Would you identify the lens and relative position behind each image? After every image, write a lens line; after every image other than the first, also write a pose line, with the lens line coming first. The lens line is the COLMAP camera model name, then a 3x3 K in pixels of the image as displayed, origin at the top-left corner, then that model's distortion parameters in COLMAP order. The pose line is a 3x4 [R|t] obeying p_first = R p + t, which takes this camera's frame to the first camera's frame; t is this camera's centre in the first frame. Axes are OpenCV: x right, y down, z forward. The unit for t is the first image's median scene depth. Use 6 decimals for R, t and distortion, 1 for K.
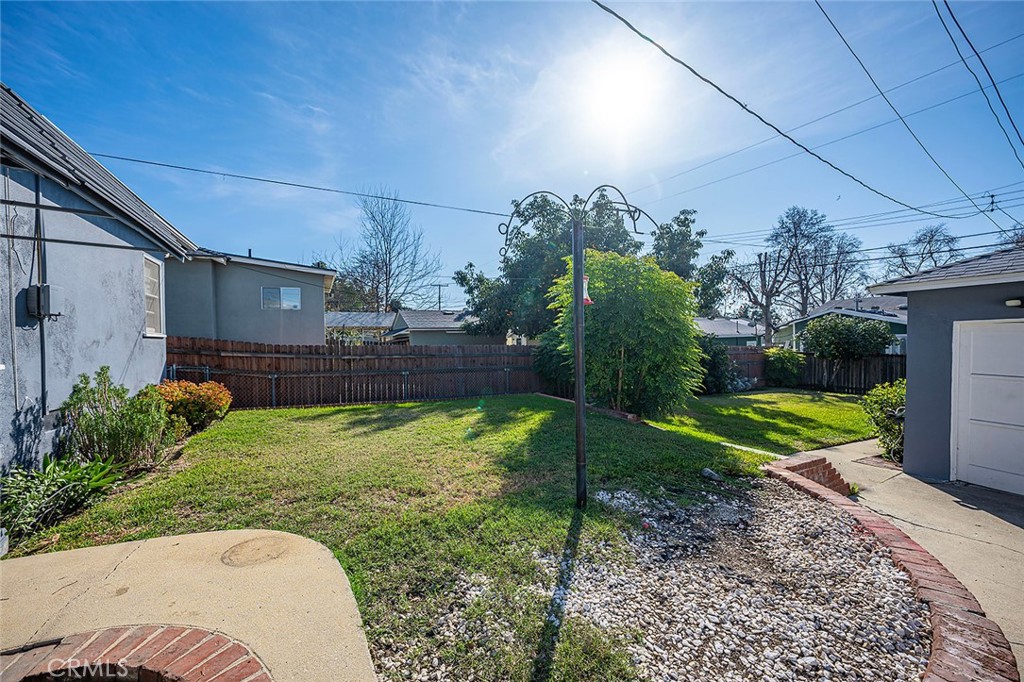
lens RADIAL K [[378.6, 0, 495.9], [0, 378.6, 339.8], [0, 0, 1]] dist [-0.025730, 0.000035]
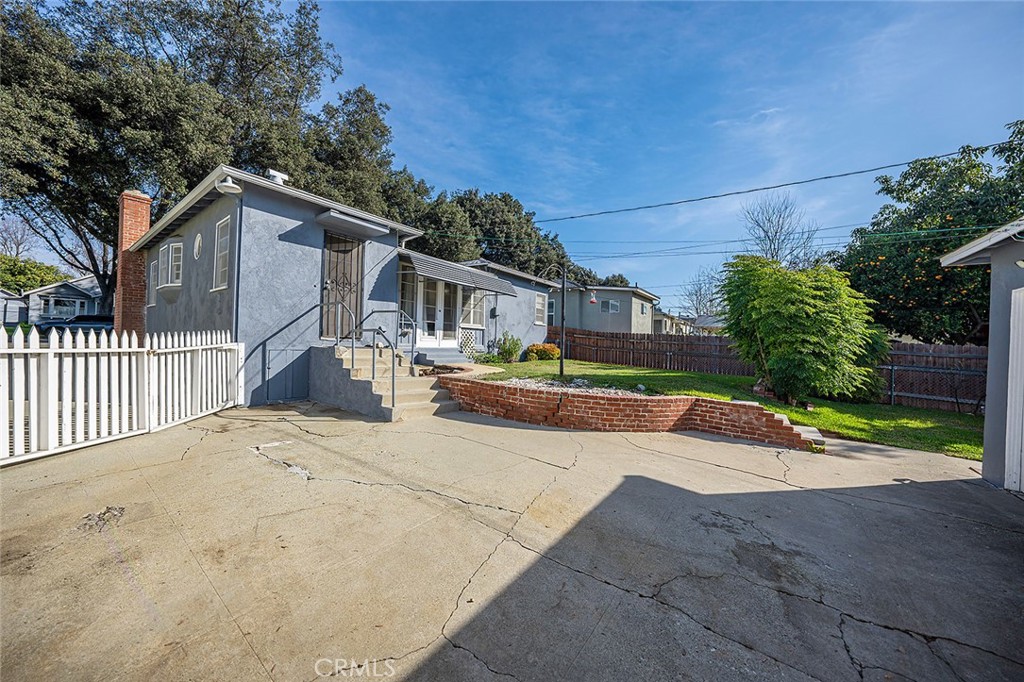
lens RADIAL K [[353.9, 0, 512.0], [0, 353.9, 341.0], [0, 0, 1]] dist [-0.019663, 0.005470]
pose [[0.455625, 0.032776, -0.889568, 0.486798], [-0.041876, 0.999005, 0.015360, 0.030779], [0.889186, 0.030254, 0.456544, -0.111897]]
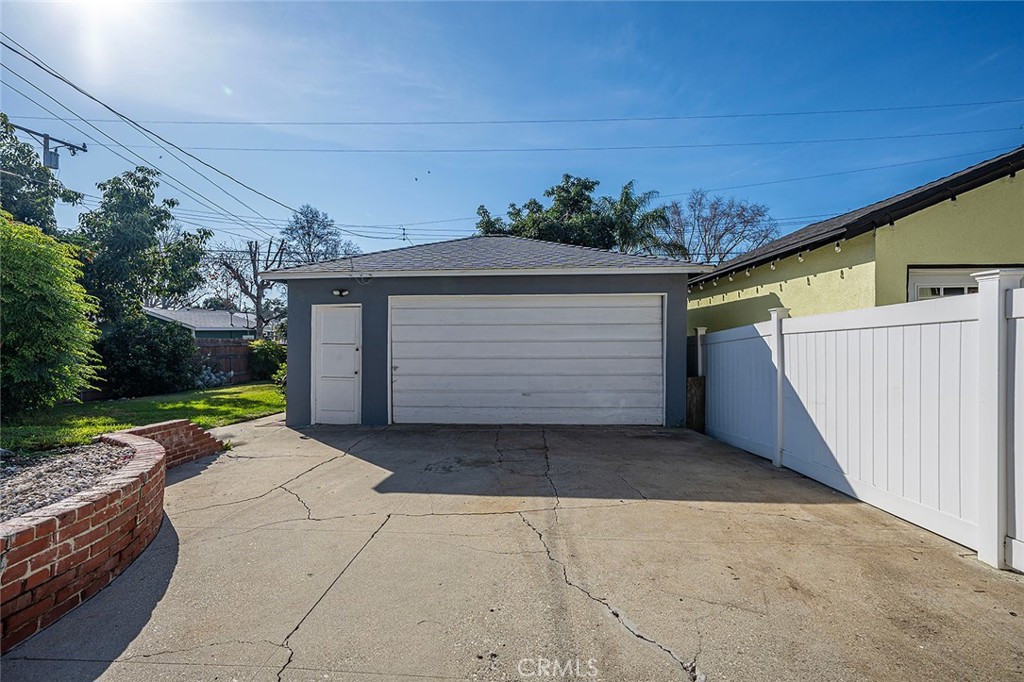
lens RADIAL K [[441.4, 0, 512.0], [0, 441.4, 341.0], [0, 0, 1]] dist [0.001944, 0.000288]
pose [[0.492256, -0.001457, 0.870450, 0.067740], [0.004067, 0.999992, -0.000626, 0.027657], [-0.870441, 0.003848, 0.492257, -0.142410]]
